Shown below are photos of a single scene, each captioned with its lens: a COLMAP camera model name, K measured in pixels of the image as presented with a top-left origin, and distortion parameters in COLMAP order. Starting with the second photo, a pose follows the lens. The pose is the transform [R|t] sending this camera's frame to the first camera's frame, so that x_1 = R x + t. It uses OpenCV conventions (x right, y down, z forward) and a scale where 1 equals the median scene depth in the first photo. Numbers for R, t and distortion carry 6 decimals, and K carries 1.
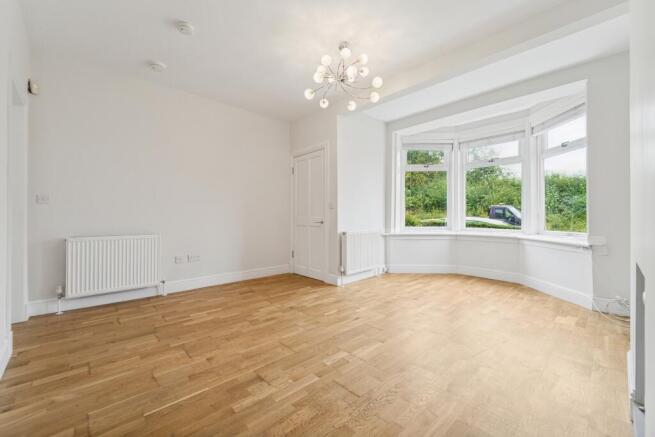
lens RADIAL K [[266.9, 0, 327.5], [0, 266.9, 218.5], [0, 0, 1]] dist [0.001206, -0.000026]
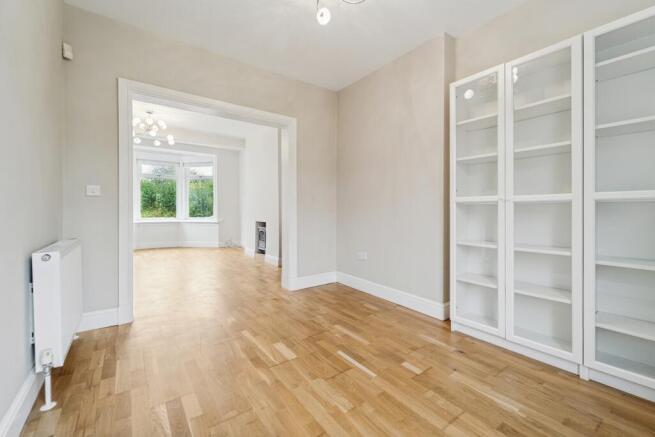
lens RADIAL K [[269.8, 0, 327.8], [0, 269.8, 212.4], [0, 0, 1]] dist [0.001406, 0.000092]
pose [[0.114286, -0.005087, 0.993435, -0.978591], [-0.003562, 0.999978, 0.005531, -0.005203], [-0.993442, -0.004171, 0.114265, -0.219621]]
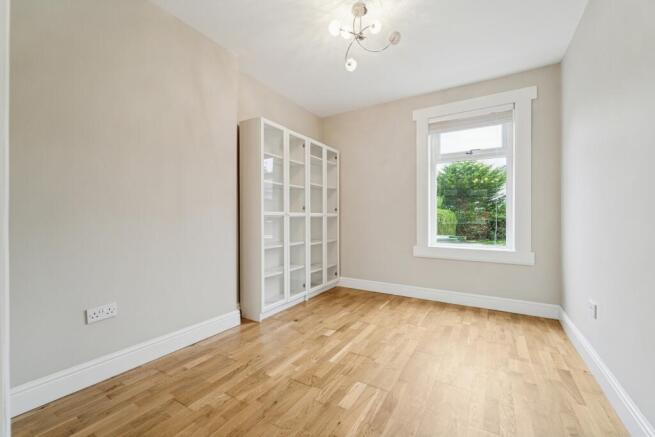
lens RADIAL K [[269.8, 0, 327.8], [0, 269.8, 212.4], [0, 0, 1]] dist [0.001406, 0.000092]
pose [[-0.962249, -0.006224, -0.272099, -0.378395], [-0.001765, 0.999860, -0.016630, -0.019890], [0.272165, -0.015522, -0.962125, 0.279153]]
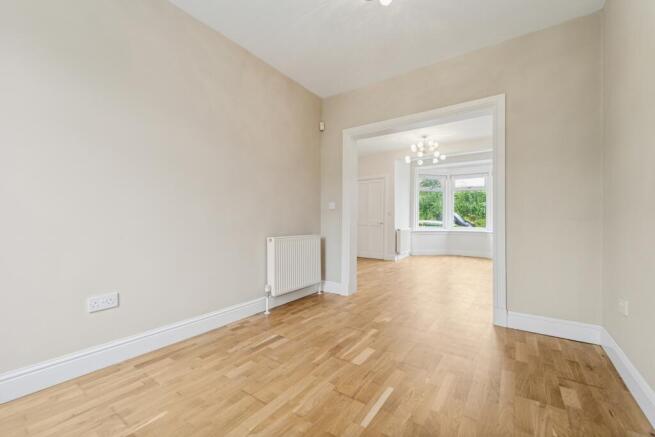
lens RADIAL K [[269.2, 0, 327.5], [0, 269.2, 218.5], [0, 0, 1]] dist [-0.002382, -0.000192]
pose [[0.978388, 0.008880, 0.206587, -0.682411], [-0.006867, 0.999922, -0.010461, 0.004794], [-0.206663, 0.008817, 0.978372, -0.537373]]
